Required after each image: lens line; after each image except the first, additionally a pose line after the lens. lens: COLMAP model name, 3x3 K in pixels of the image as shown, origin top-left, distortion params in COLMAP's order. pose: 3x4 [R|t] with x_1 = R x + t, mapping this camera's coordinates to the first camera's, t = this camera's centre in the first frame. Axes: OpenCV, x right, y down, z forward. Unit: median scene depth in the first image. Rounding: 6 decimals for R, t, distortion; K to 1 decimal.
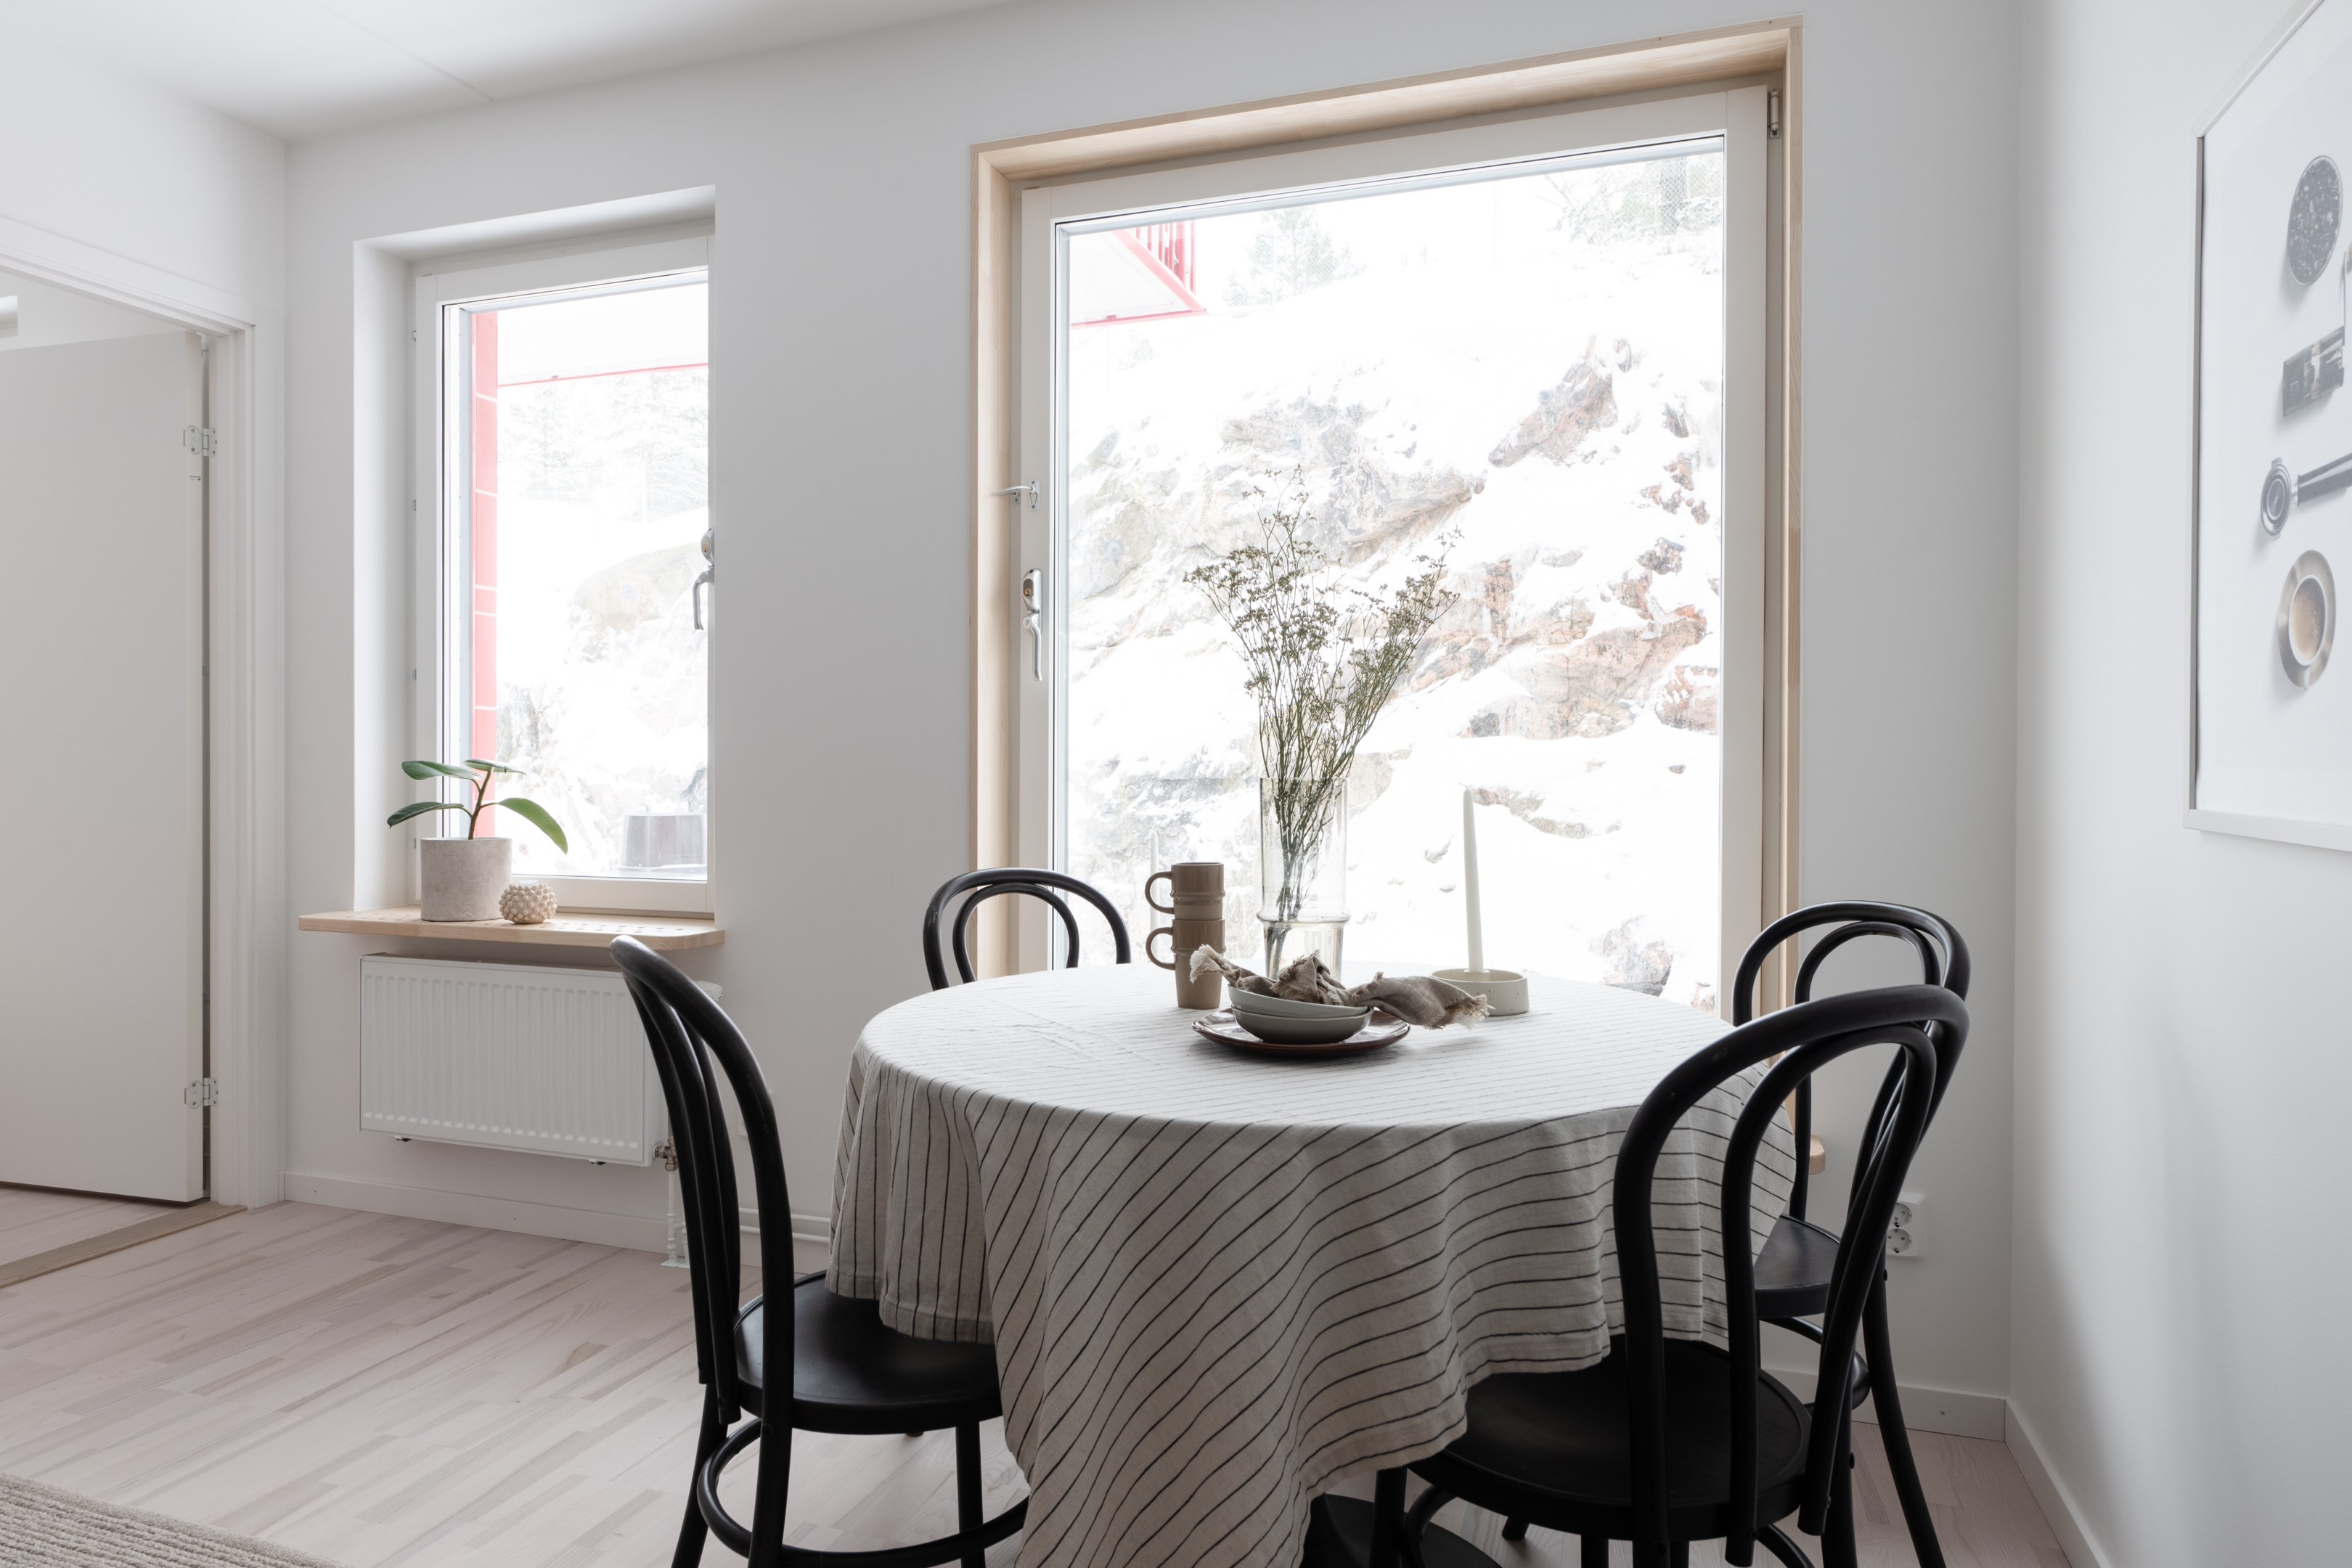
lens RADIAL K [[1396.4, 0, 1172.7], [0, 1396.4, 777.9], [0, 0, 1]] dist [-0.000742, -0.000253]
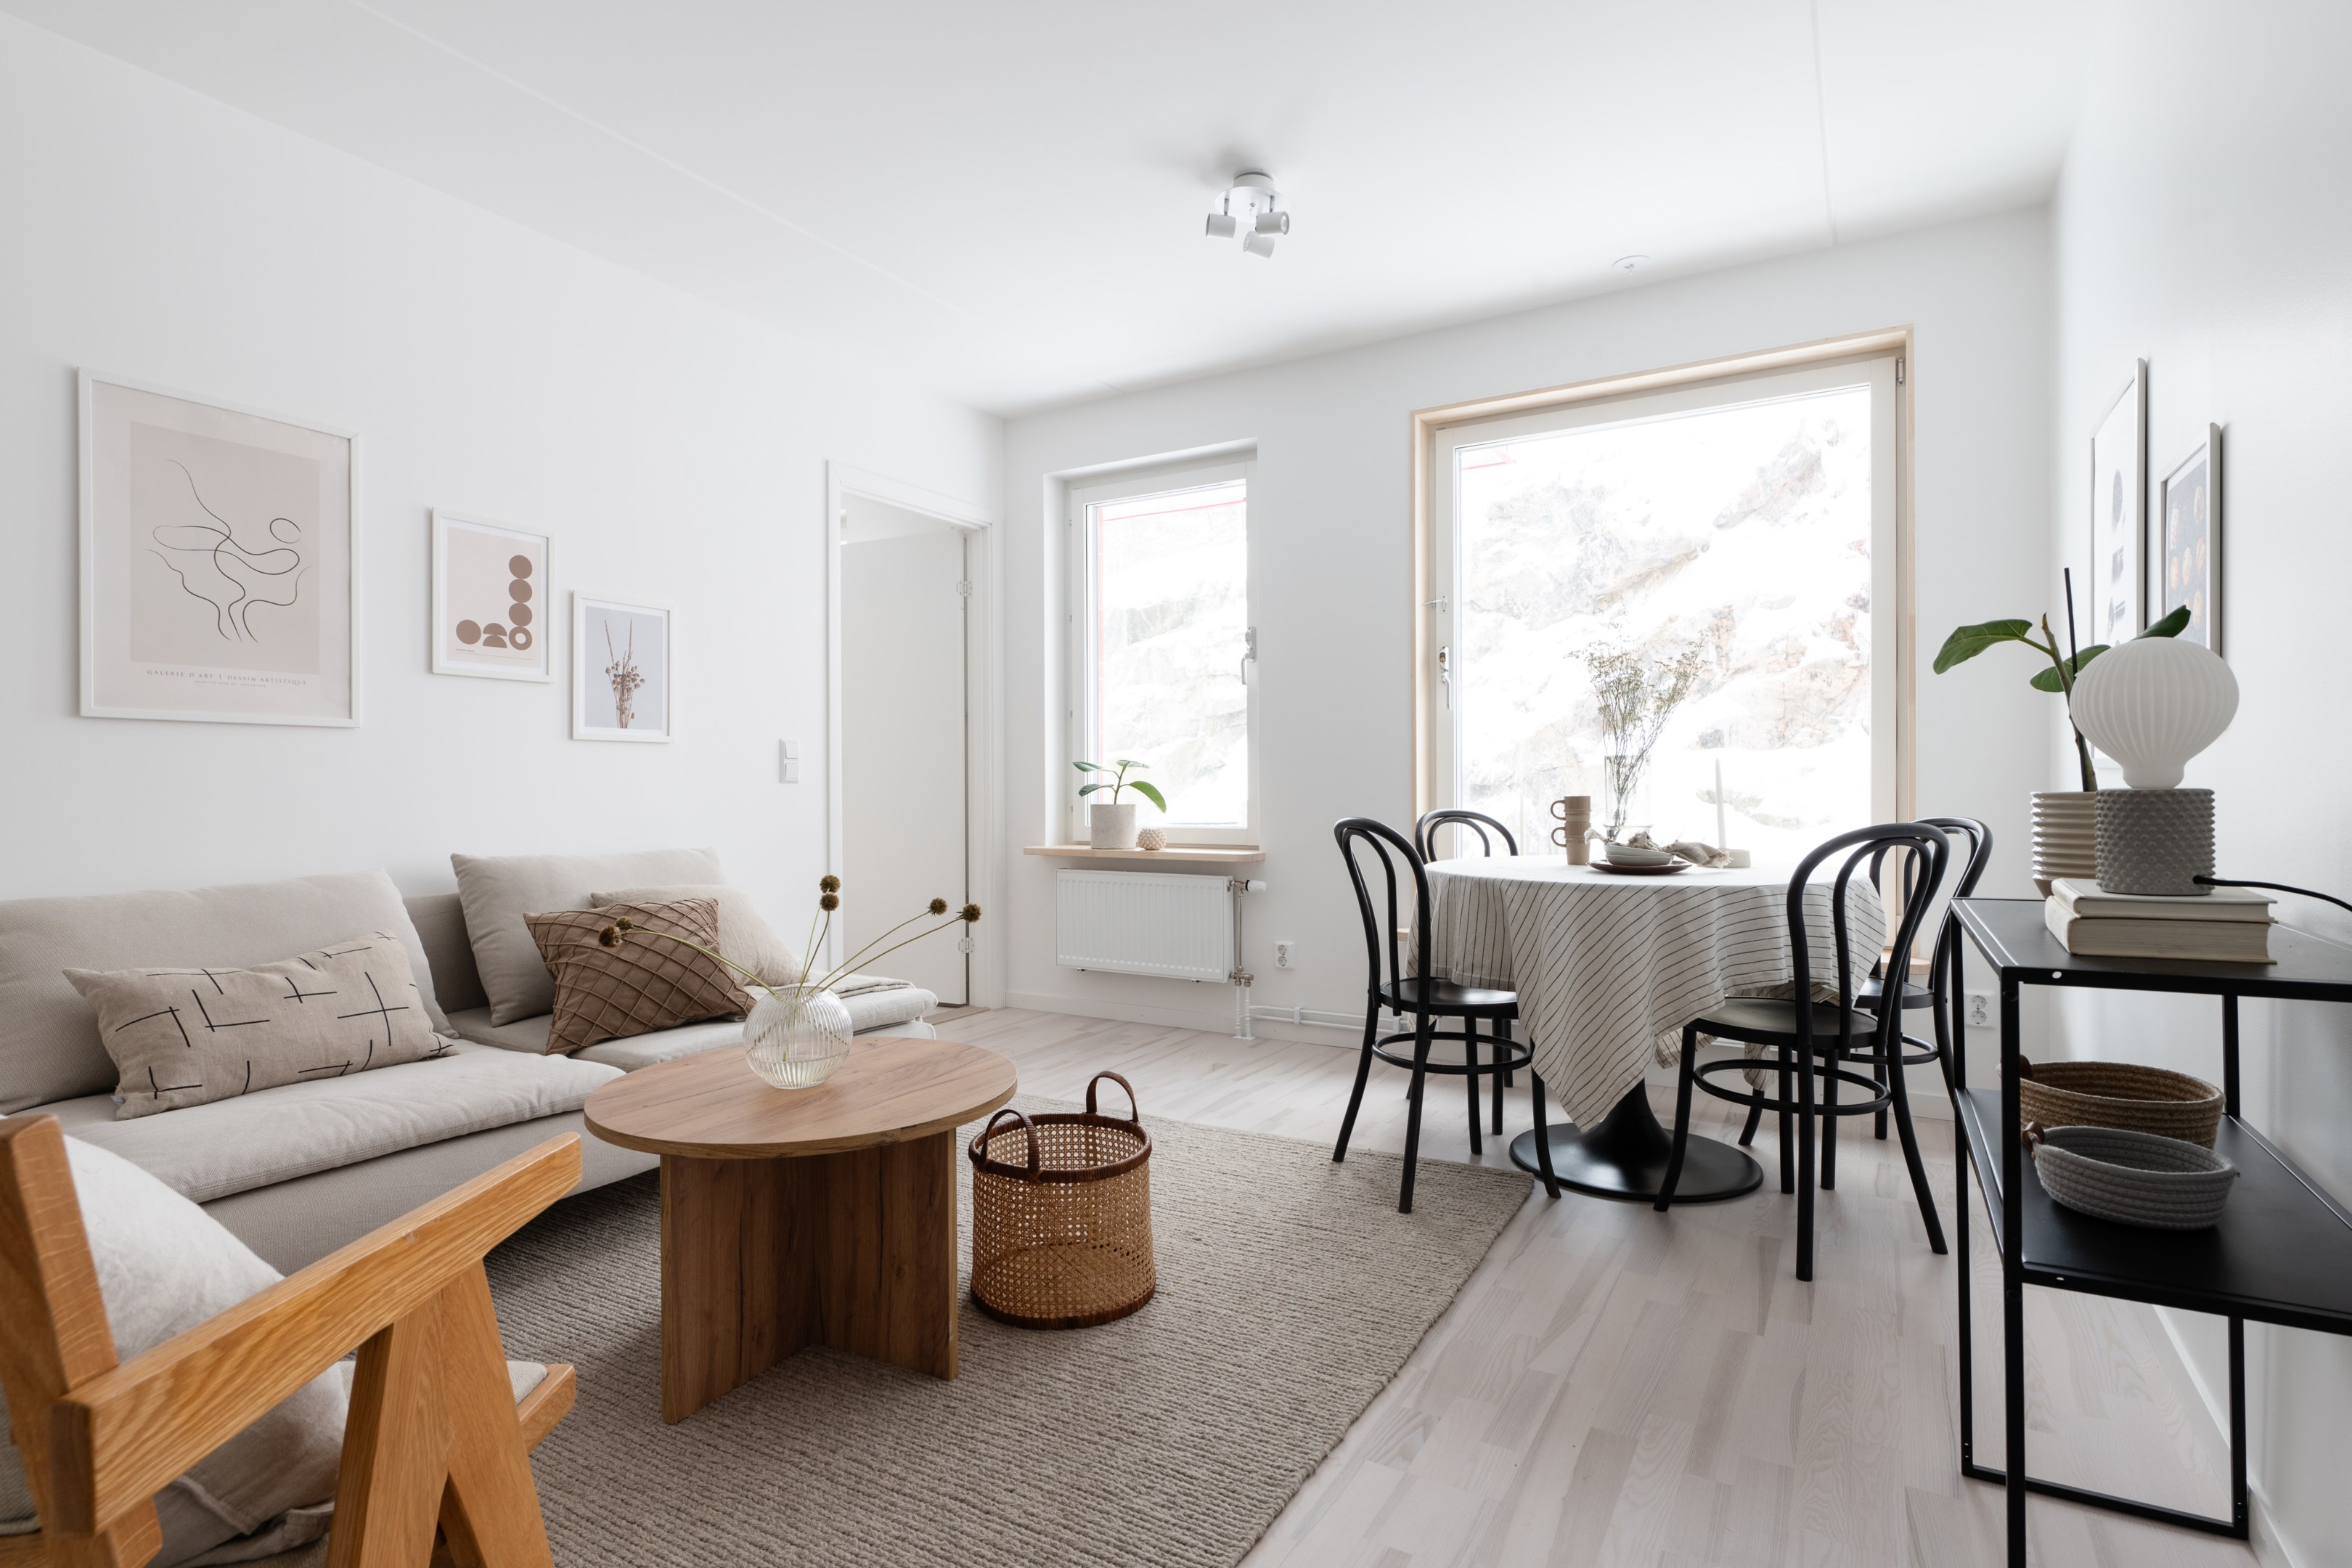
lens RADIAL K [[1169.3, 0, 1172.6], [0, 1169.3, 790.0], [0, 0, 1]] dist [-0.001861, -0.000941]
pose [[0.978180, -0.006723, -0.207648, -0.030996], [0.006187, 0.999976, -0.003227, 0.008103], [0.207665, 0.001871, 0.978198, -0.121345]]
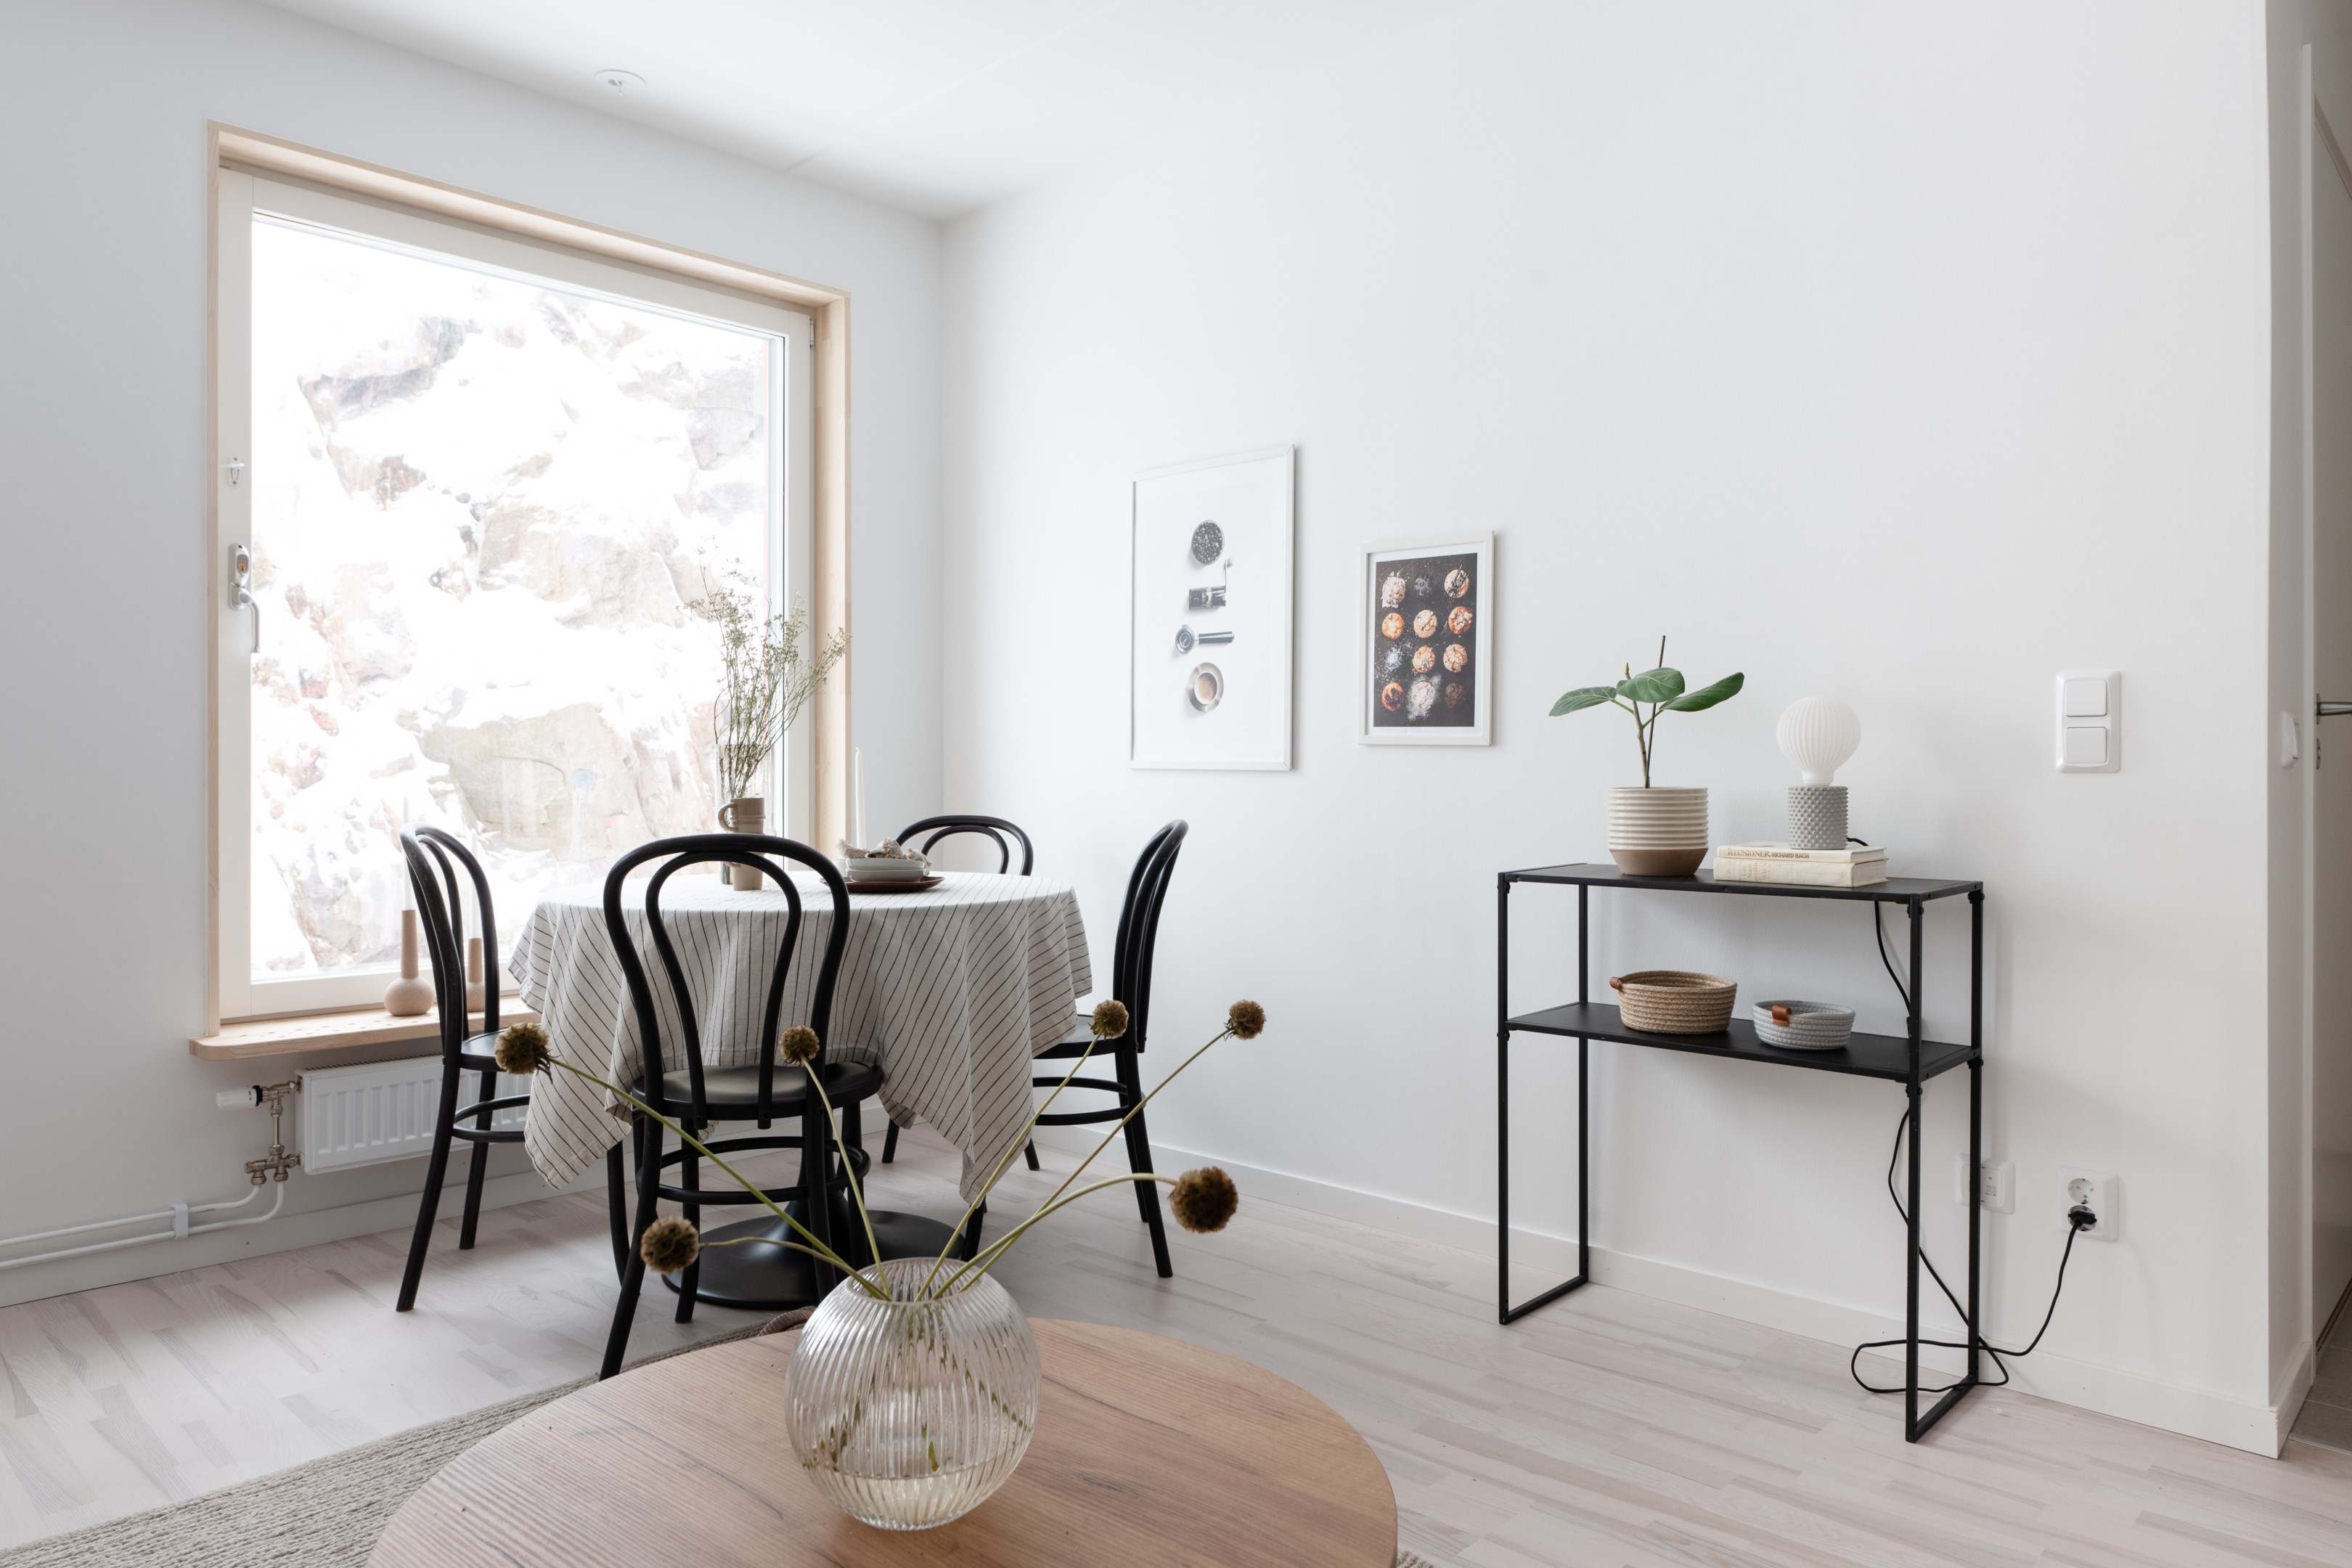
lens RADIAL K [[1515.3, 0, 1174.6], [0, 1515.3, 778.8], [0, 0, 1]] dist [-0.004317, -0.000052]
pose [[0.423541, -0.004445, 0.905866, -0.193376], [0.008328, 0.999965, 0.001013, 0.006370], [-0.905839, 0.007115, 0.423563, -0.020537]]
